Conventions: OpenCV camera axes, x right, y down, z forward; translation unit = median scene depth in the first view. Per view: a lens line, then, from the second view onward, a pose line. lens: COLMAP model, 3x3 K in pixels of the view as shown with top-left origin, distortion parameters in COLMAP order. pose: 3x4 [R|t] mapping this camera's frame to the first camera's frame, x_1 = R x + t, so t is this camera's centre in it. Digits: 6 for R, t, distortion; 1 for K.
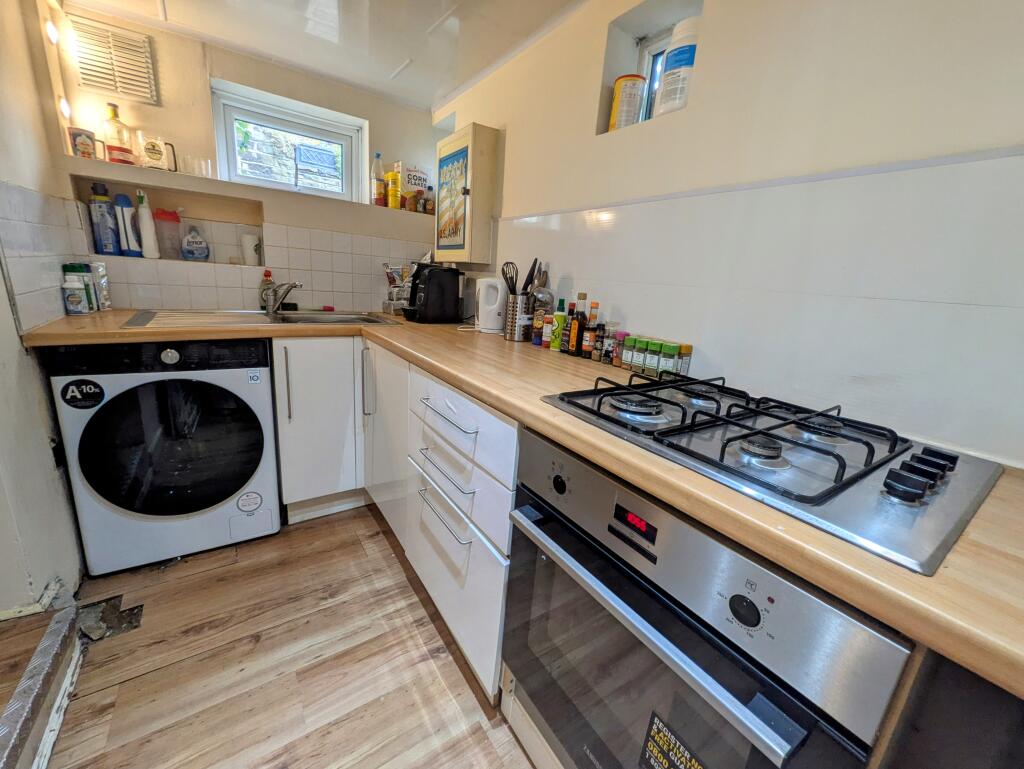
lens RADIAL K [[407.0, 0, 506.8], [0, 407.0, 383.3], [0, 0, 1]] dist [-0.001848, 0.000501]
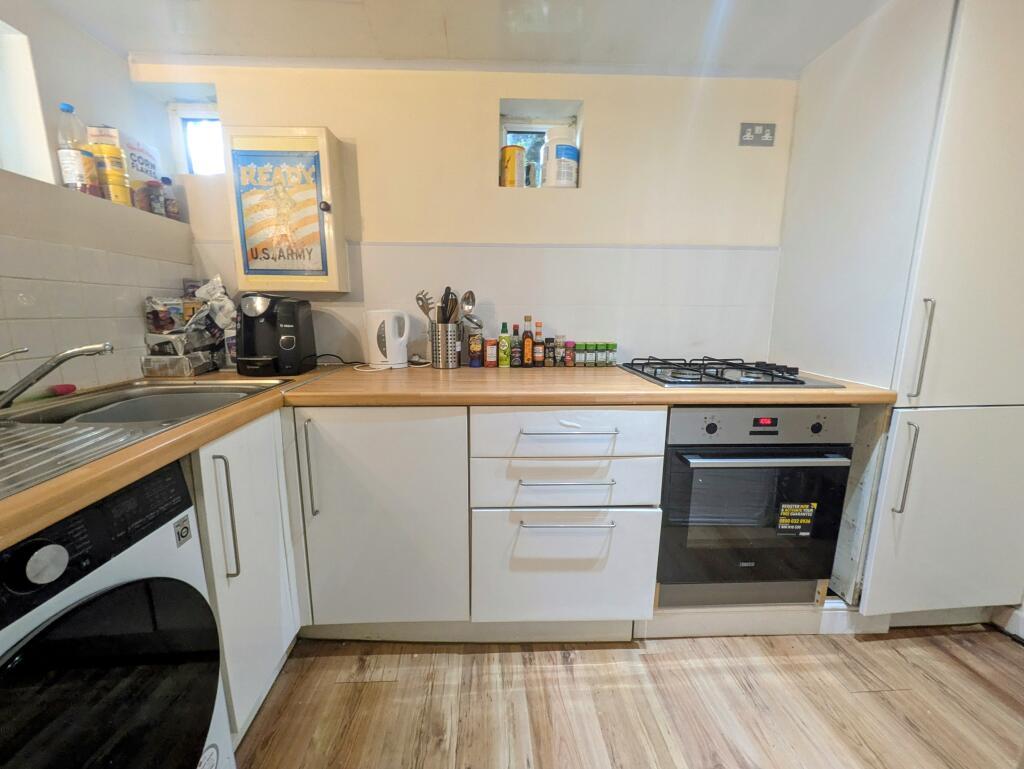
lens RADIAL K [[407.0, 0, 506.8], [0, 407.0, 383.3], [0, 0, 1]] dist [-0.001848, 0.000501]
pose [[0.520677, -0.219855, 0.824960, -0.874429], [0.243186, 0.964438, 0.103538, -0.163059], [-0.818386, 0.146709, 0.555626, 0.389433]]
